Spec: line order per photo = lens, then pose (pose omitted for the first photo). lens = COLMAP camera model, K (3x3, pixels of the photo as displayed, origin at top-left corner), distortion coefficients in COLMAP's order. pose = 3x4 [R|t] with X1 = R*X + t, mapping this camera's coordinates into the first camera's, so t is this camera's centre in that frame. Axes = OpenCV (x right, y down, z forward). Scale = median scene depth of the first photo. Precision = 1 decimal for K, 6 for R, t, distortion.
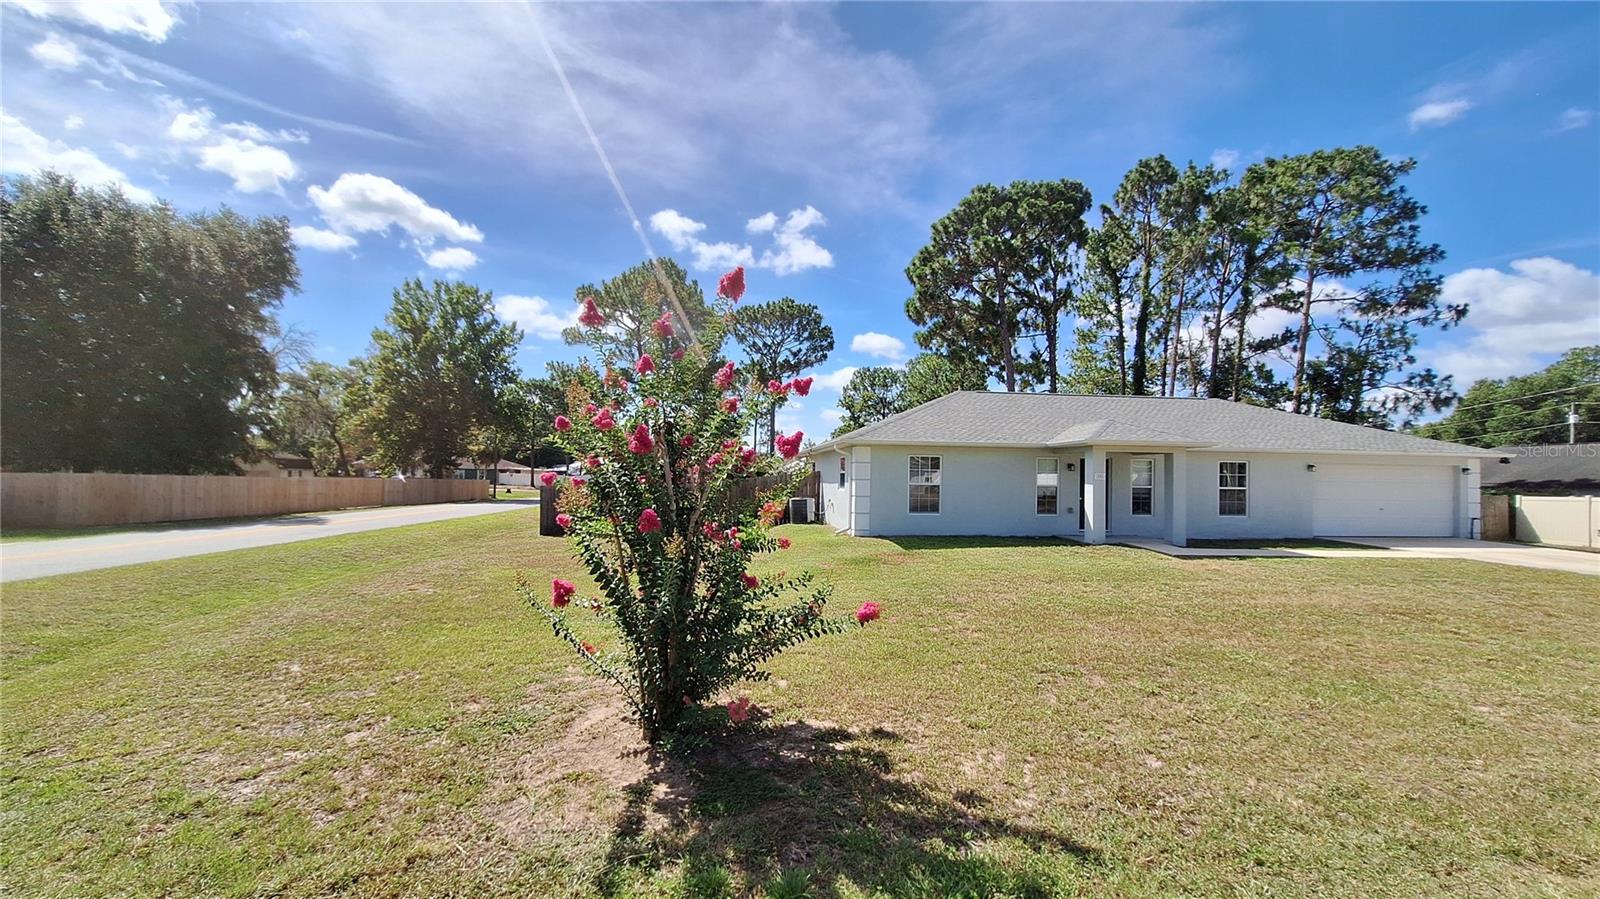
lens RADIAL K [[649.6, 0, 798.0], [0, 649.6, 462.6], [0, 0, 1]] dist [0.000823, -0.000053]
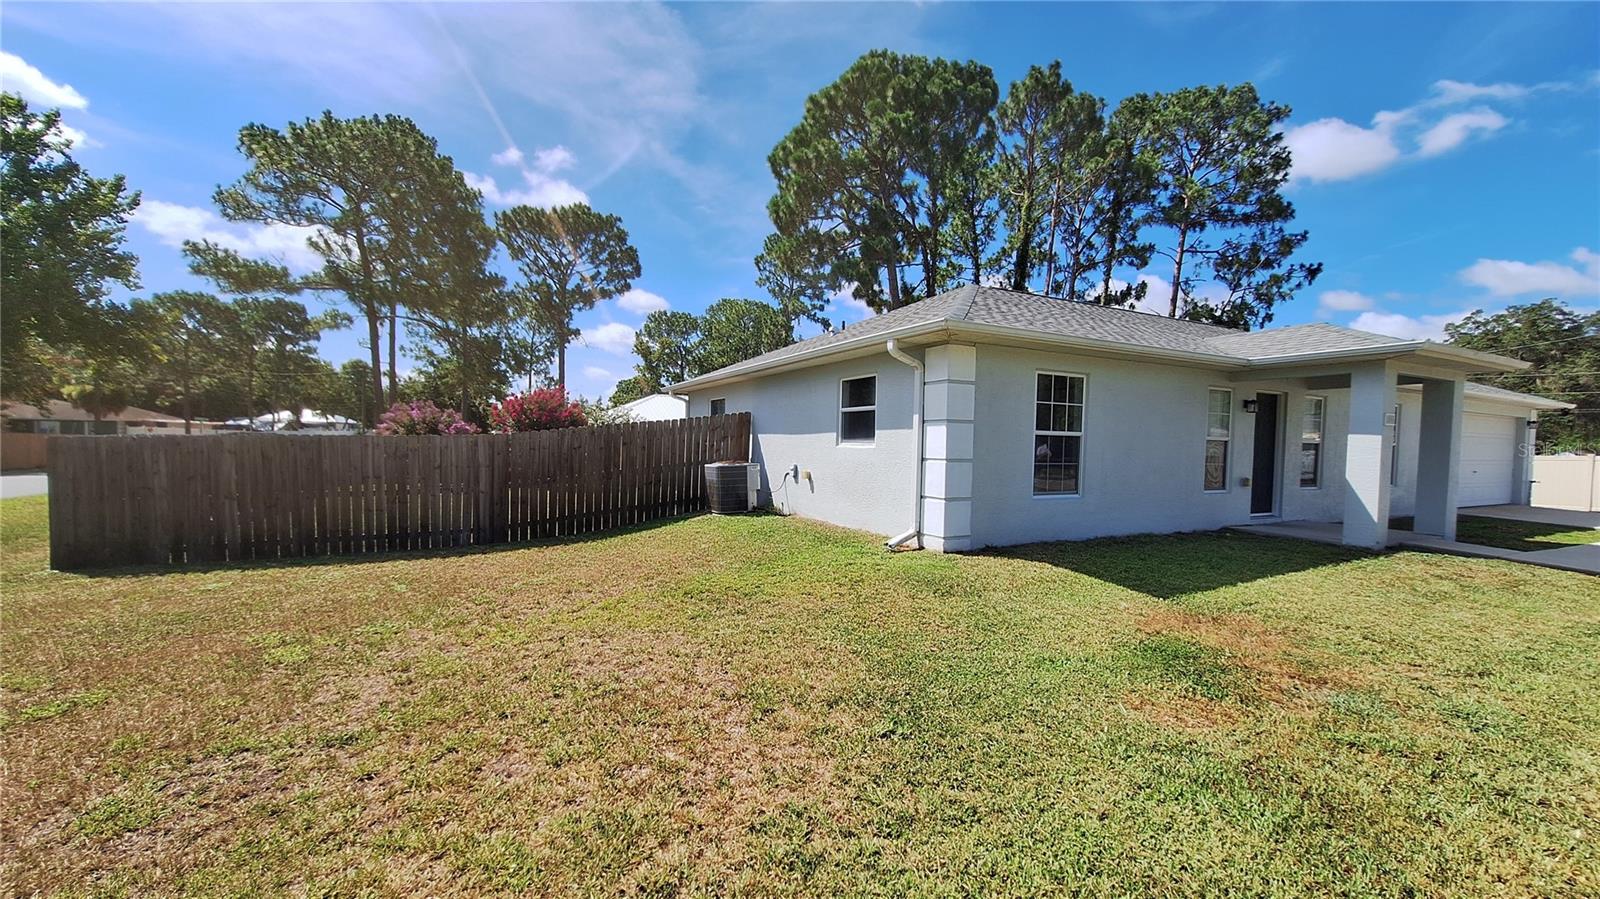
lens RADIAL K [[649.6, 0, 798.0], [0, 649.6, 462.6], [0, 0, 1]] dist [0.000823, -0.000053]
pose [[0.940747, -0.008437, 0.339004, -0.062357], [-0.012040, 0.998229, 0.058255, 0.012331], [-0.338895, -0.058885, 0.938980, 0.264378]]
